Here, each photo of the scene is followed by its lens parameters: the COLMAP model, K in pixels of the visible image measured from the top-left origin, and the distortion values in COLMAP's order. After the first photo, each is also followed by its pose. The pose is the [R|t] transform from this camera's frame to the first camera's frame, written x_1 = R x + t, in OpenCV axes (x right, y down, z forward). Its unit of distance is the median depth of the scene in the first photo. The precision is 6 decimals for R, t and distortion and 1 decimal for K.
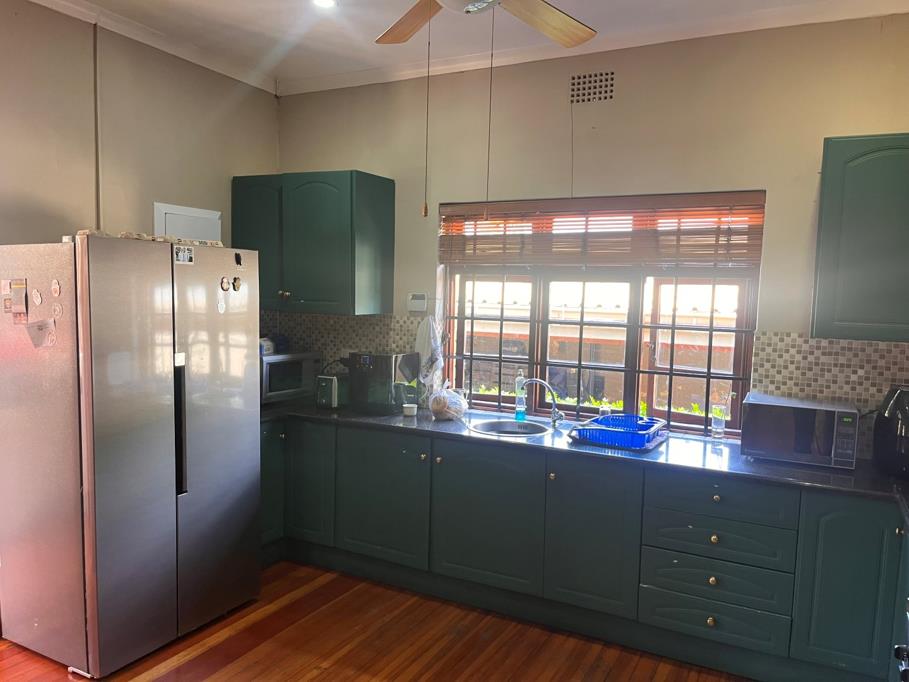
lens RADIAL K [[696.1, 0, 450.4], [0, 696.1, 346.5], [0, 0, 1]] dist [0.028598, -0.017051]
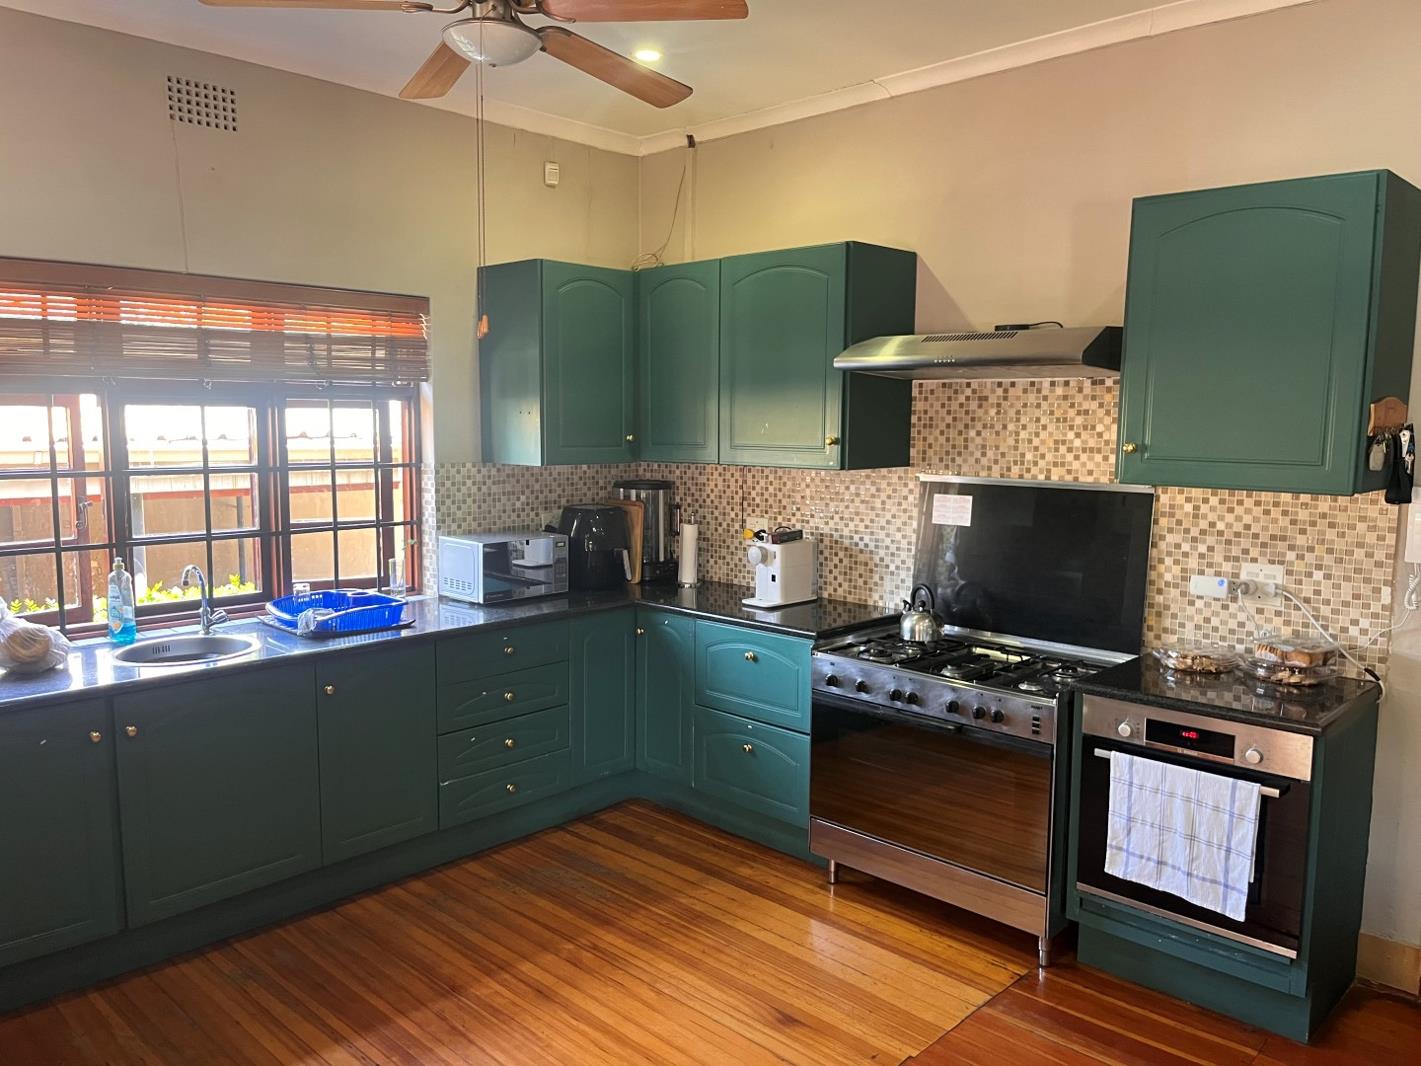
lens RADIAL K [[1088.2, 0, 704.2], [0, 1088.2, 533.2], [0, 0, 1]] dist [0.028598, -0.017051]
pose [[0.262031, -0.123413, 0.957136, -0.765669], [0.079588, 0.991175, 0.106013, -0.052848], [-0.961772, 0.048398, 0.269541, 0.328744]]
